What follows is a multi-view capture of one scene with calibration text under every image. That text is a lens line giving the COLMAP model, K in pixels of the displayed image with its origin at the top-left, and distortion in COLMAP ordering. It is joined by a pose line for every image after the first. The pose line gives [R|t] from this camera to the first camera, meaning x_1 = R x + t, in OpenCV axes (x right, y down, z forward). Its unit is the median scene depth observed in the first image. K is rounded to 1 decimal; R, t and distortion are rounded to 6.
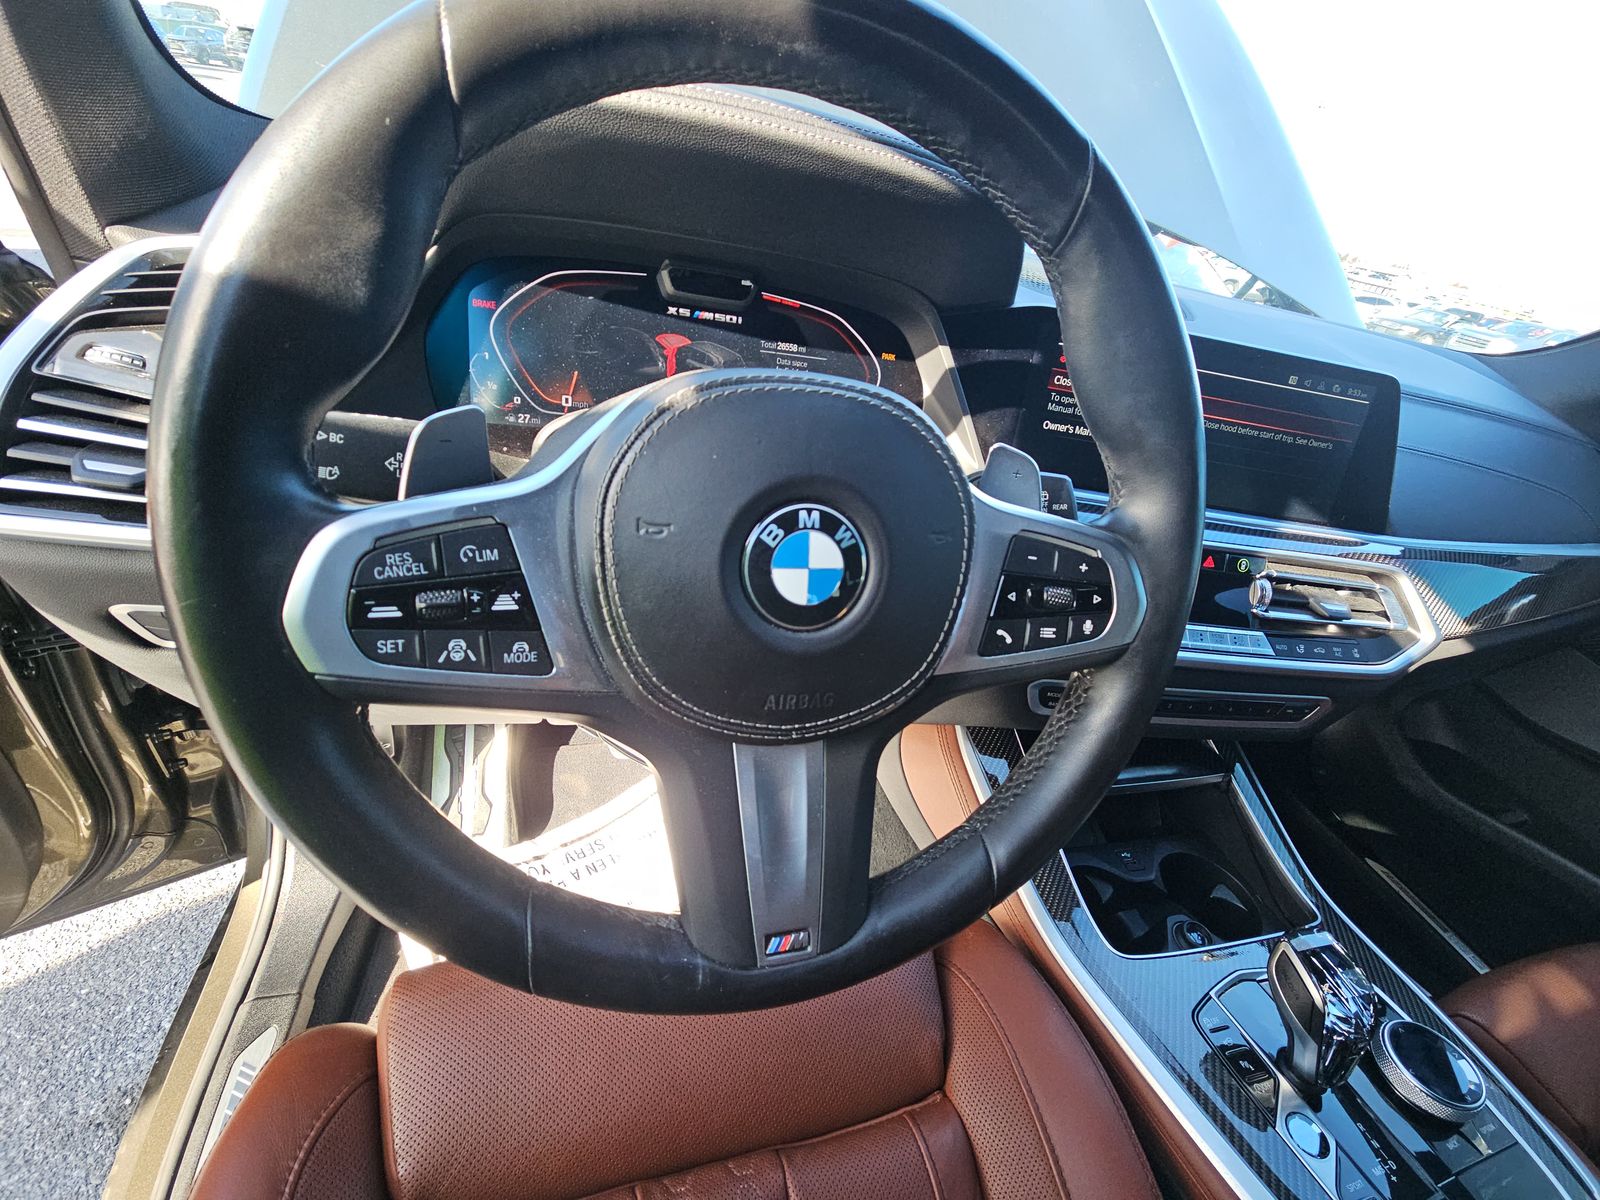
lens RADIAL K [[646.1, 0, 801.9], [0, 646.1, 603.7], [0, 0, 1]] dist [0.007327, -0.007334]
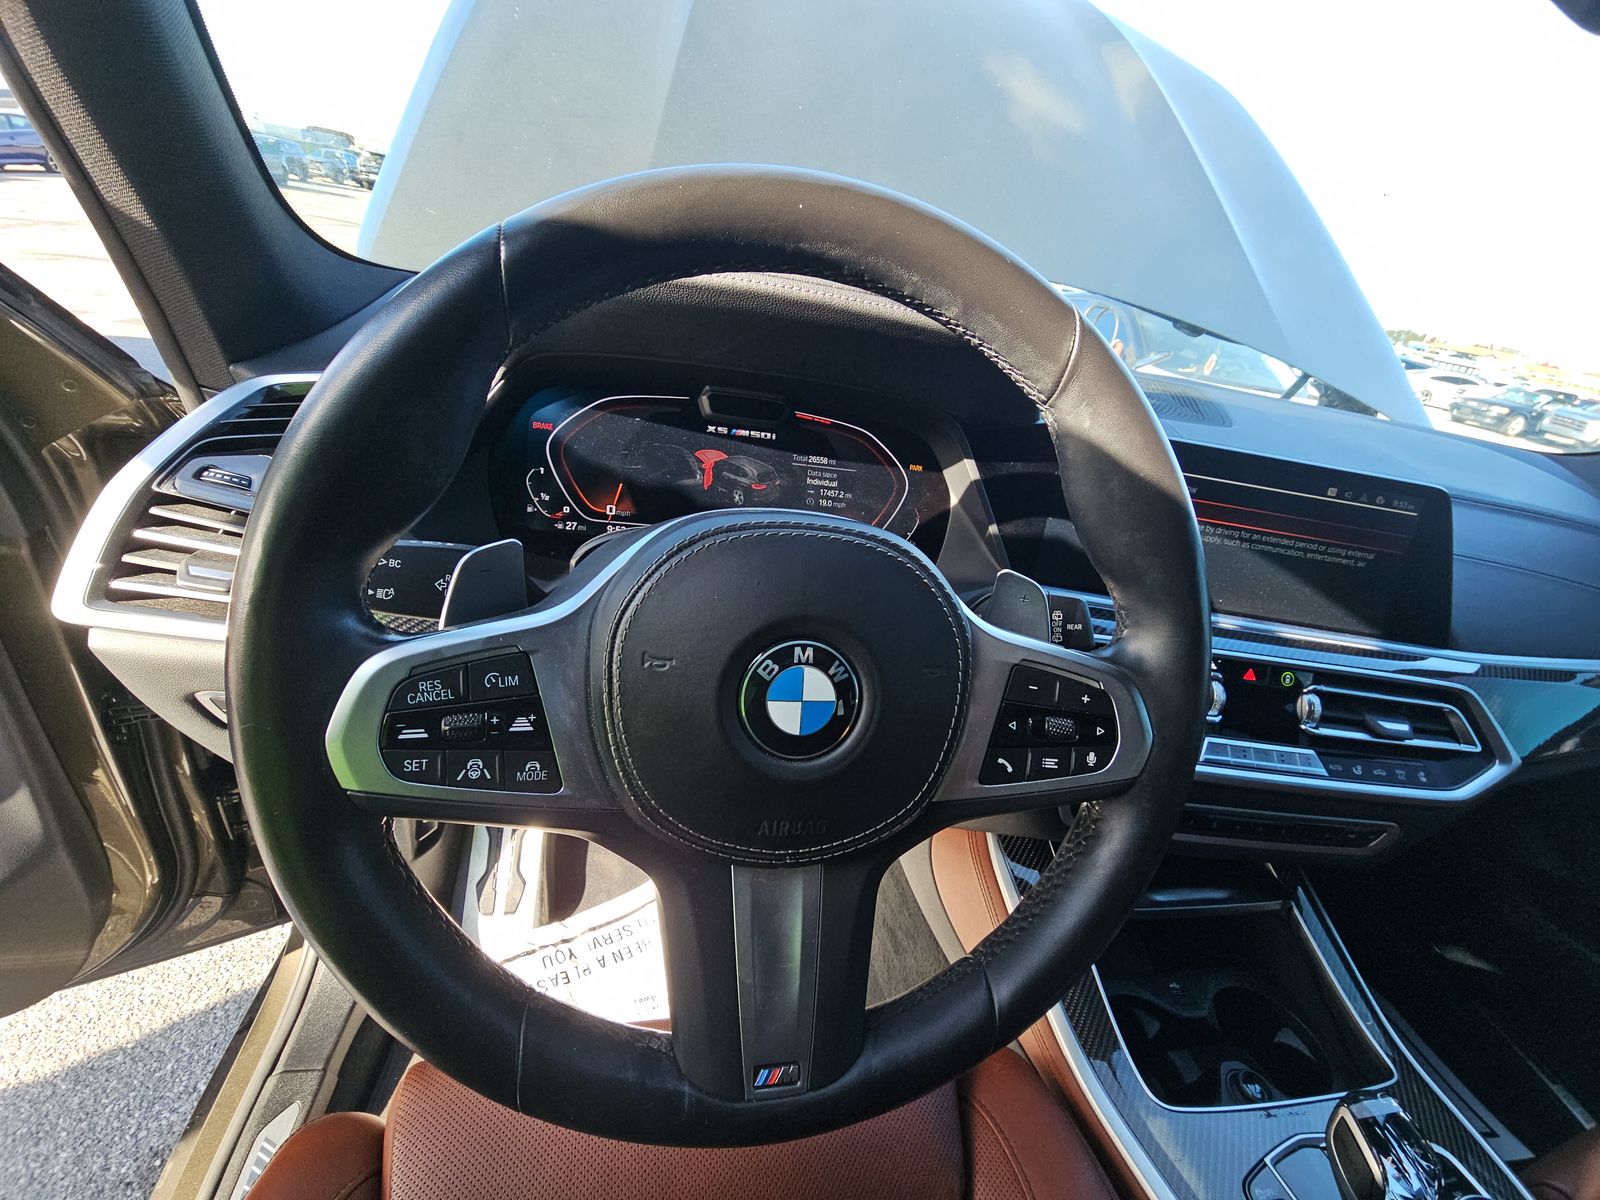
lens RADIAL K [[650.6, 0, 800.6], [0, 650.6, 605.7], [0, 0, 1]] dist [0.003707, -0.004629]
pose [[0.996155, 0.023063, -0.084520, 0.064246], [-0.032065, 0.993768, -0.106754, -0.065373], [0.081531, 0.109054, 0.990687, -0.045541]]
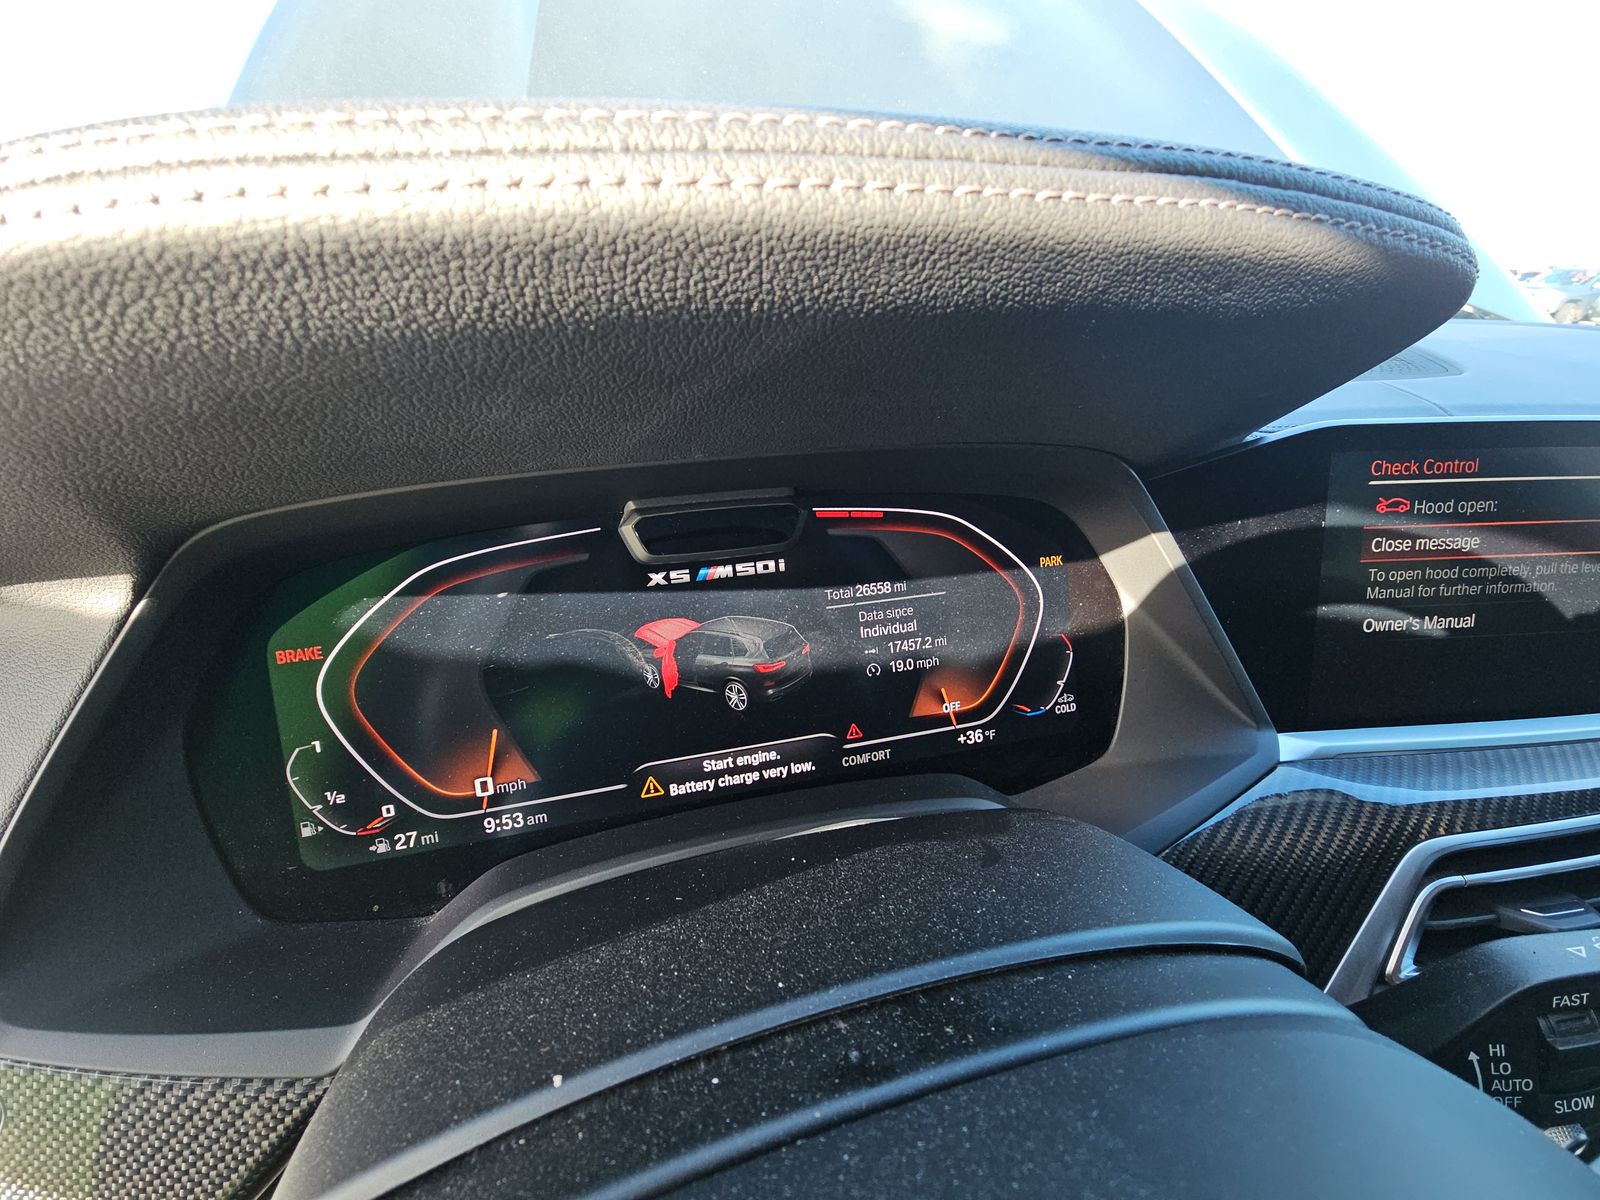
lens RADIAL K [[644.7, 0, 800.0], [0, 644.7, 600.0], [0, 0, 1]] dist [-0.000768, -0.000141]
pose [[0.982087, -0.172767, -0.075210, -0.063610], [0.161859, 0.977850, -0.132707, -0.471396], [0.096471, 0.118156, 0.988298, 0.661478]]
